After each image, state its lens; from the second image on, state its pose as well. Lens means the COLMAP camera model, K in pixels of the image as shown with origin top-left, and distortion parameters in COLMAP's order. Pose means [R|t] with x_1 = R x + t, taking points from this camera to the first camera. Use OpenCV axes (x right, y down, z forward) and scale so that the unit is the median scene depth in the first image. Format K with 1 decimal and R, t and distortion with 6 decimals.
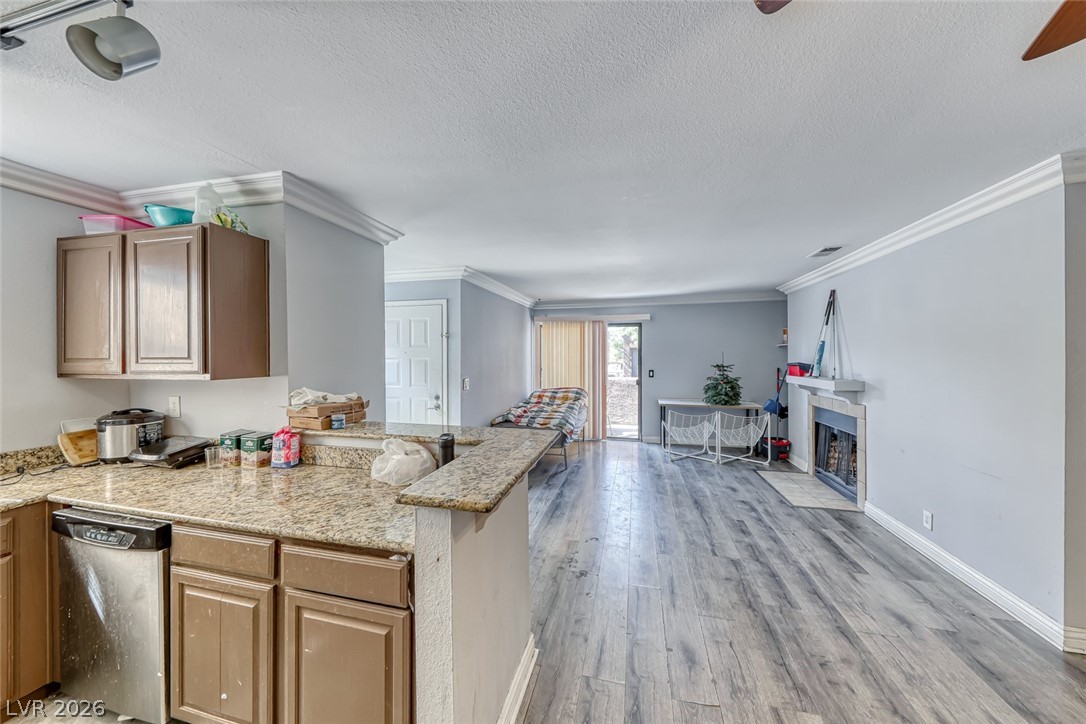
lens RADIAL K [[370.8, 0, 546.0], [0, 370.8, 357.6], [0, 0, 1]] dist [0.011907, -0.000042]
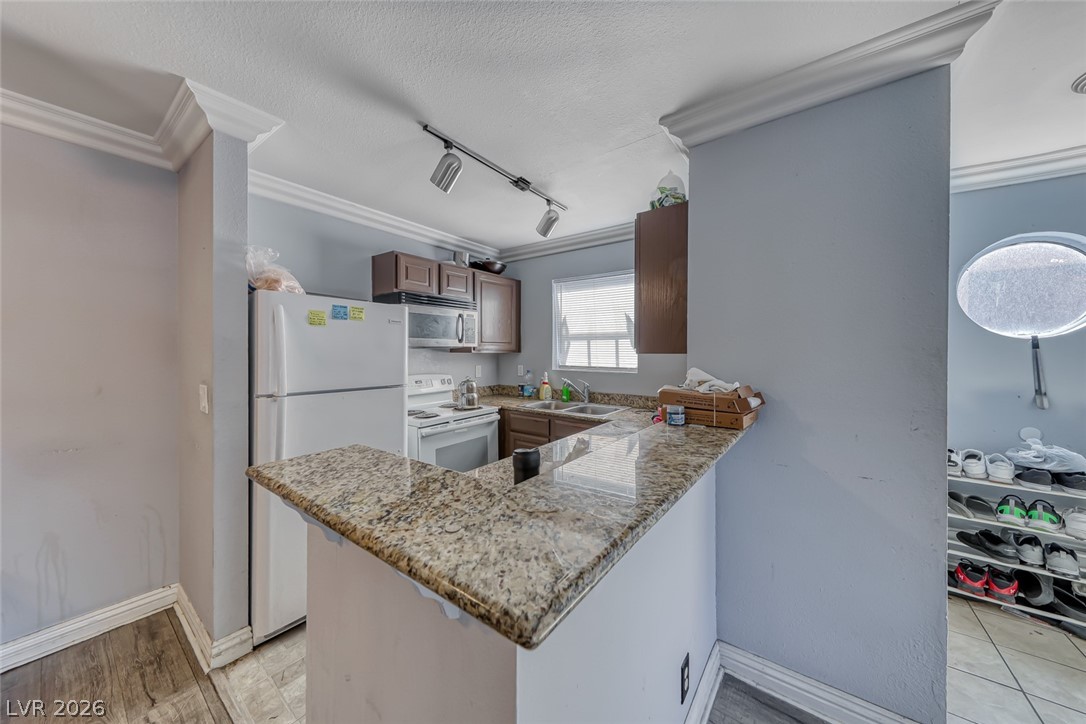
lens RADIAL K [[366.7, 0, 535.5], [0, 366.7, 353.1], [0, 0, 1]] dist [-0.000055, -0.000132]
pose [[-0.406781, 0.007528, -0.913495, 0.096458], [-0.003984, 0.999942, 0.010014, 0.021766], [0.913517, 0.007713, -0.406727, 0.490378]]
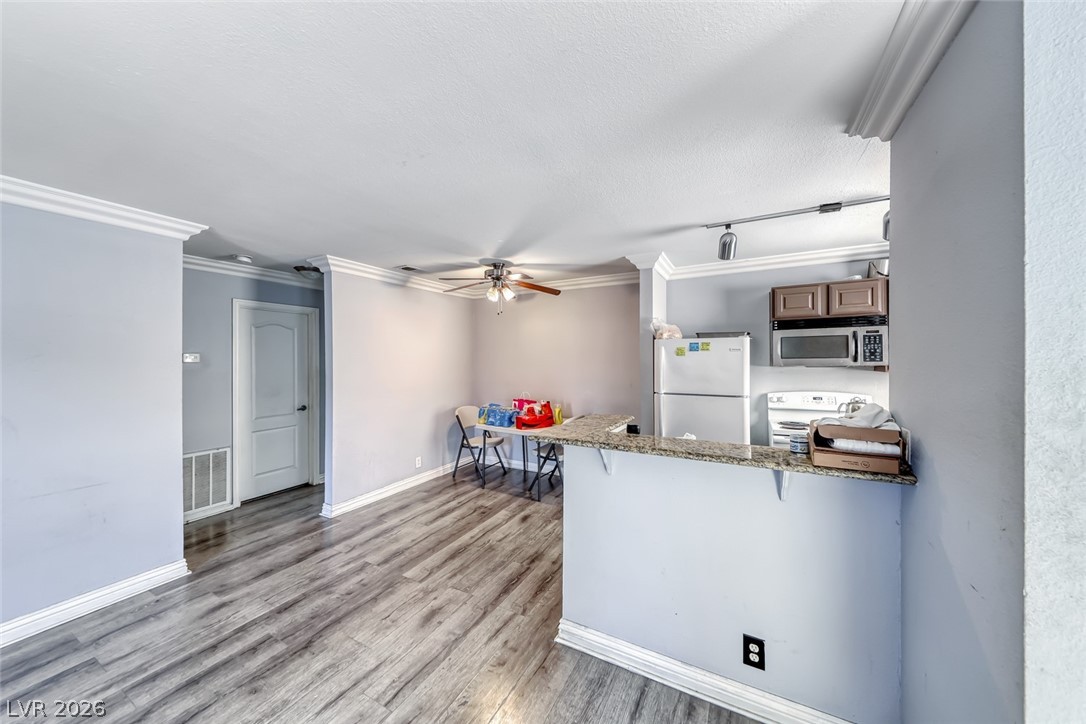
lens RADIAL K [[370.8, 0, 546.0], [0, 370.8, 357.6], [0, 0, 1]] dist [0.011907, -0.000042]
pose [[-0.967061, 0.010301, 0.254337, -0.119640], [0.010635, 0.999943, -0.000063, -0.004226], [-0.254323, 0.002644, -0.967116, 0.889453]]
